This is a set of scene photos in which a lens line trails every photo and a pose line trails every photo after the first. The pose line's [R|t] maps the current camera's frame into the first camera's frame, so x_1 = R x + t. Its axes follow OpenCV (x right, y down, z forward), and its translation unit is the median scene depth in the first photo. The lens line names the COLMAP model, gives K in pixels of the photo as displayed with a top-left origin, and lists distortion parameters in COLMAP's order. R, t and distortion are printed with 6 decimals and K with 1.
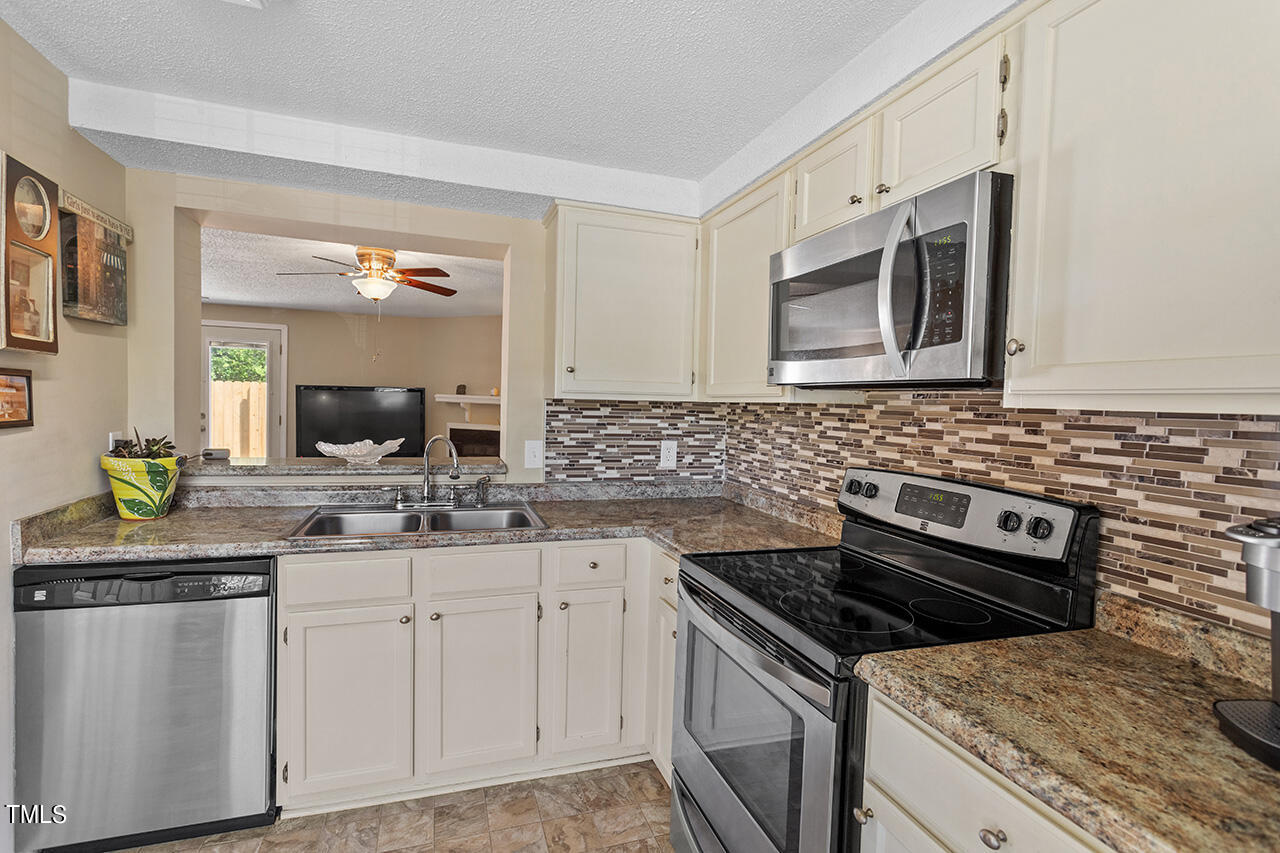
lens RADIAL K [[616.5, 0, 621.8], [0, 616.5, 426.8], [0, 0, 1]] dist [0.003281, -0.000560]
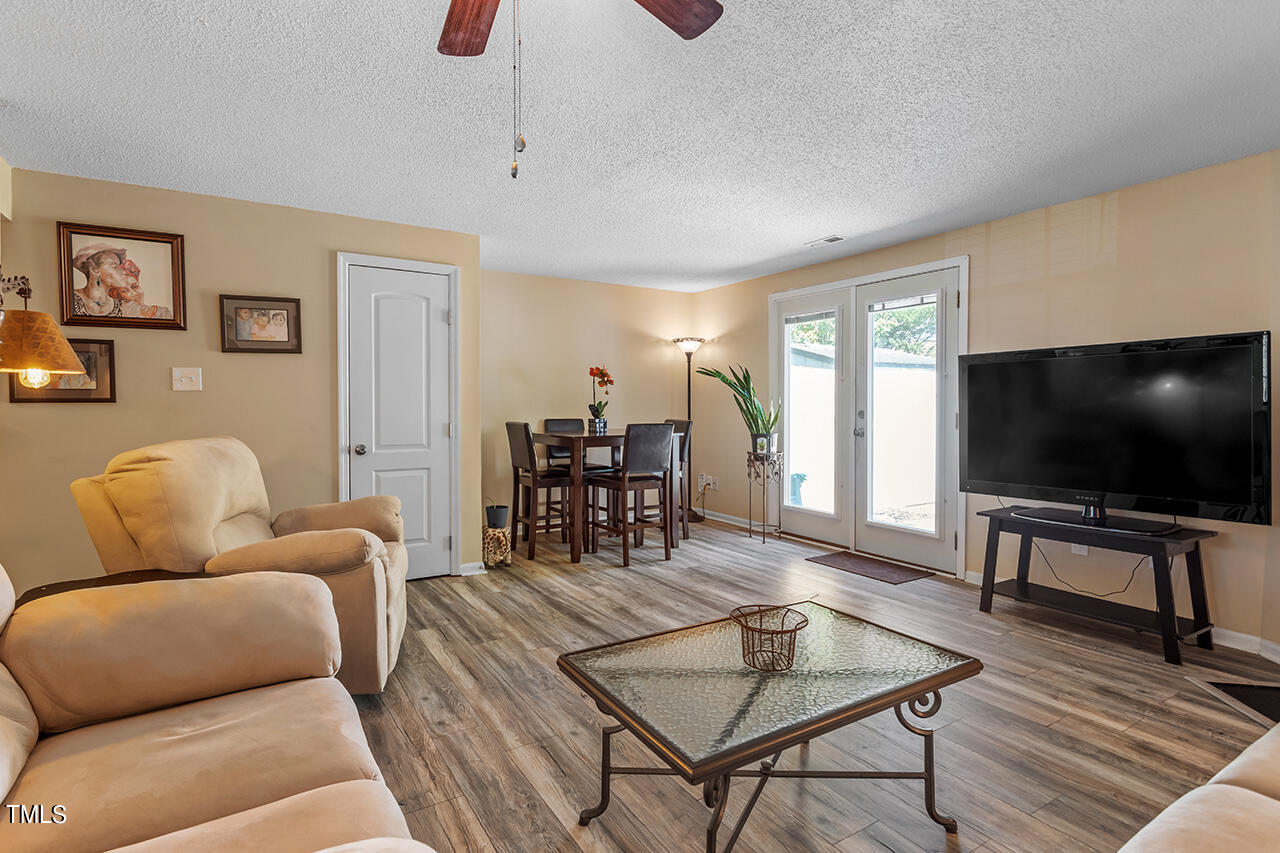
lens RADIAL K [[631.1, 0, 632.5], [0, 631.1, 415.0], [0, 0, 1]] dist [0.000572, 0.000211]
pose [[0.250881, -0.012698, -0.967935, -0.192488], [-0.031701, 0.999270, -0.021325, 0.018384], [0.967499, 0.036035, 0.250296, 1.741335]]
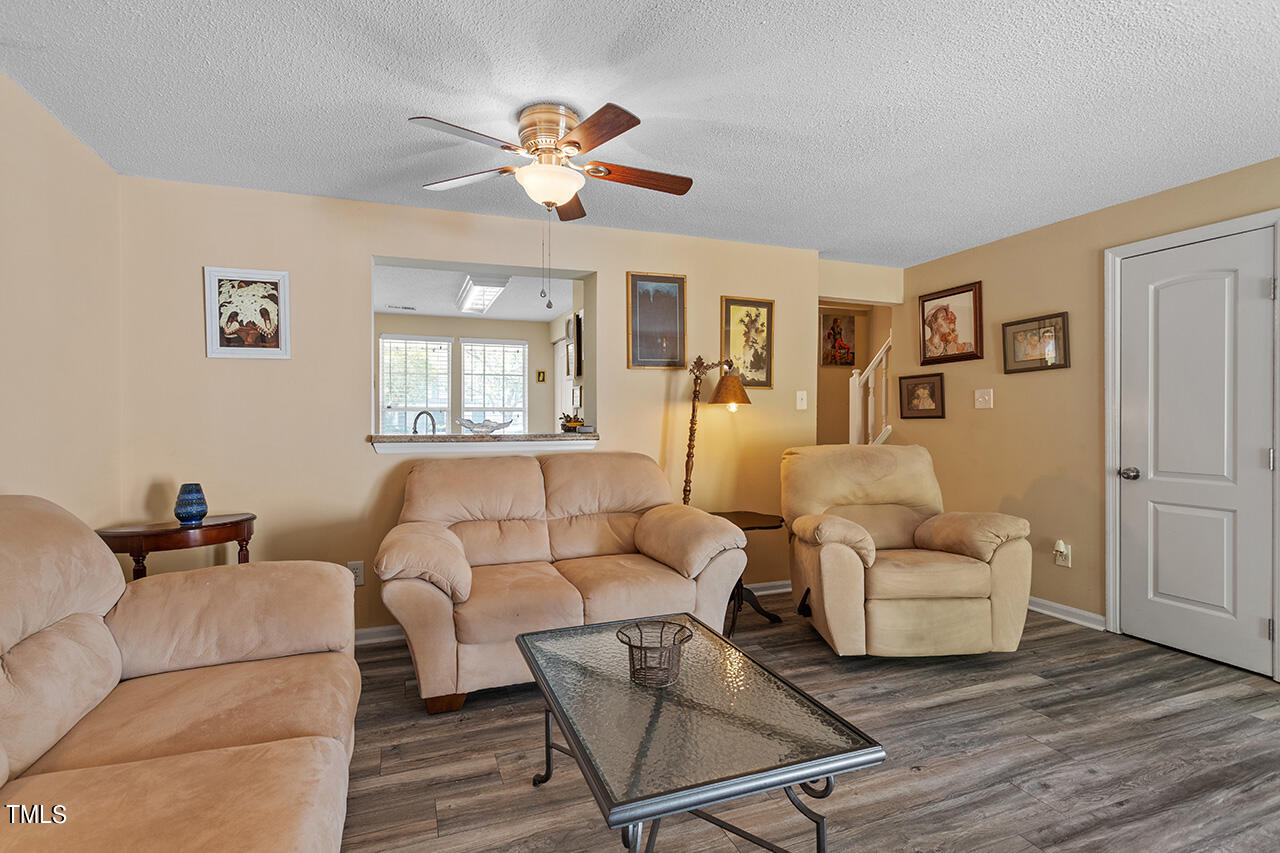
lens RADIAL K [[616.5, 0, 621.8], [0, 616.5, 426.8], [0, 0, 1]] dist [0.003281, -0.000560]
pose [[-0.998621, -0.024336, -0.046518, -0.795889], [-0.026769, 0.998267, 0.052408, -0.051128], [0.045162, 0.053581, -0.997542, 2.816198]]
